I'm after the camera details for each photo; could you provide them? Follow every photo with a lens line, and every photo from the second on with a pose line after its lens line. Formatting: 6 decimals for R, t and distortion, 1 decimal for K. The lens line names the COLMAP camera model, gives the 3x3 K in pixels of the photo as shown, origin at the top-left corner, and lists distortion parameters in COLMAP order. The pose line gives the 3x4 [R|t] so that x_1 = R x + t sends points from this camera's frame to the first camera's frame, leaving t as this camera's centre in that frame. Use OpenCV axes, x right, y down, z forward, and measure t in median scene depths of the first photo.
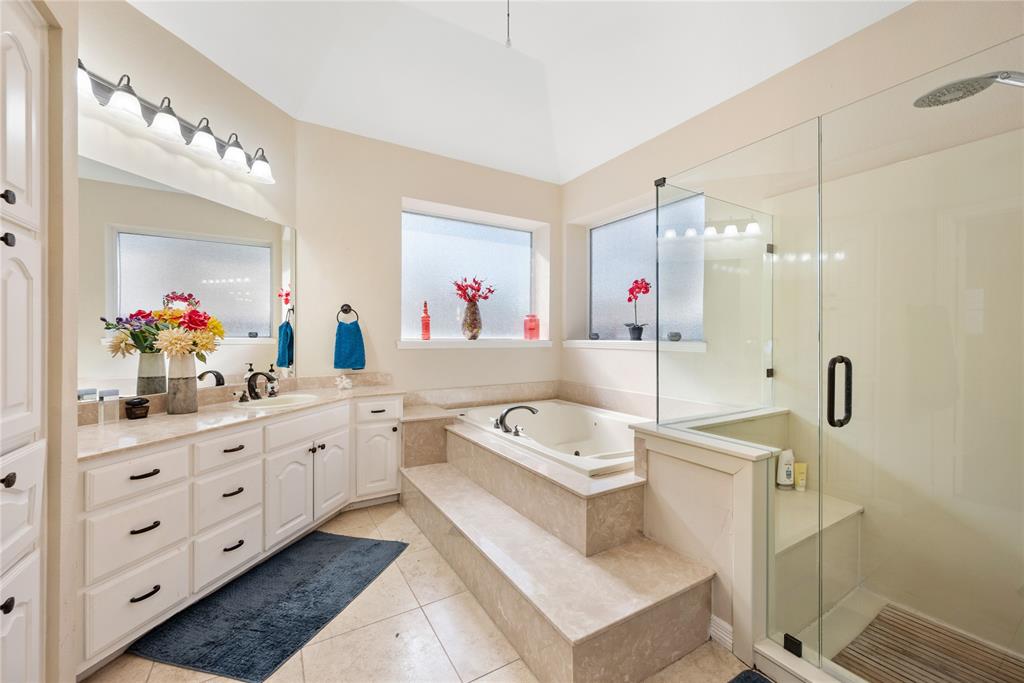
lens RADIAL K [[407.7, 0, 514.3], [0, 407.7, 341.0], [0, 0, 1]] dist [-0.002570, -0.000152]
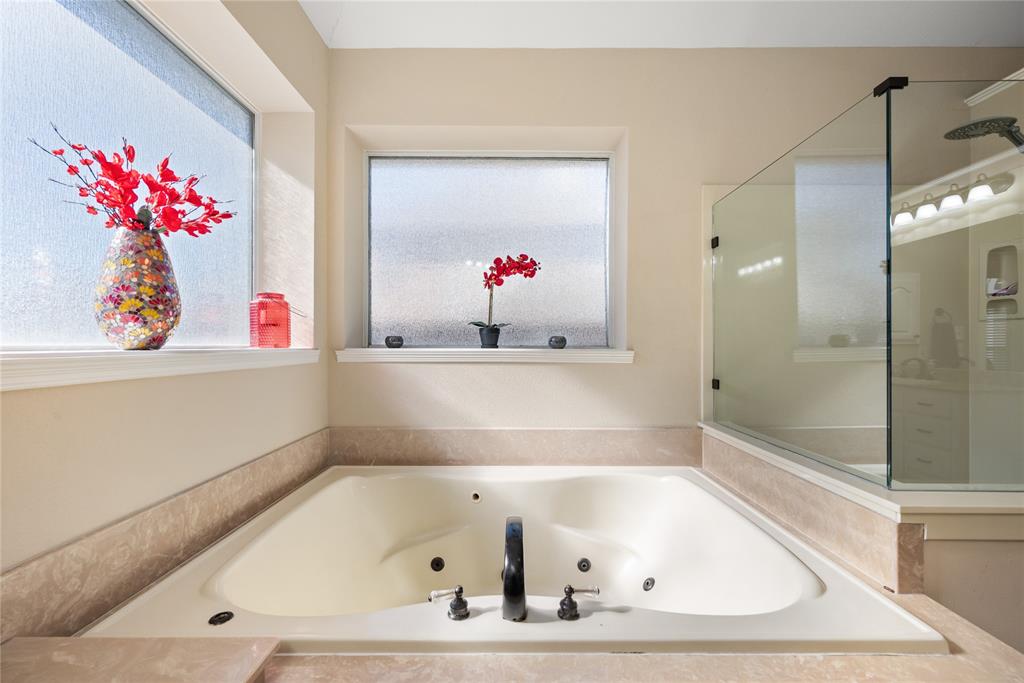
lens RADIAL K [[407.7, 0, 511.3], [0, 407.7, 346.3], [0, 0, 1]] dist [-0.002570, -0.000152]
pose [[0.520271, -0.006258, 0.853978, -0.226905], [0.007030, 0.999971, 0.003045, -0.005380], [-0.853972, 0.004420, 0.520300, 0.591151]]
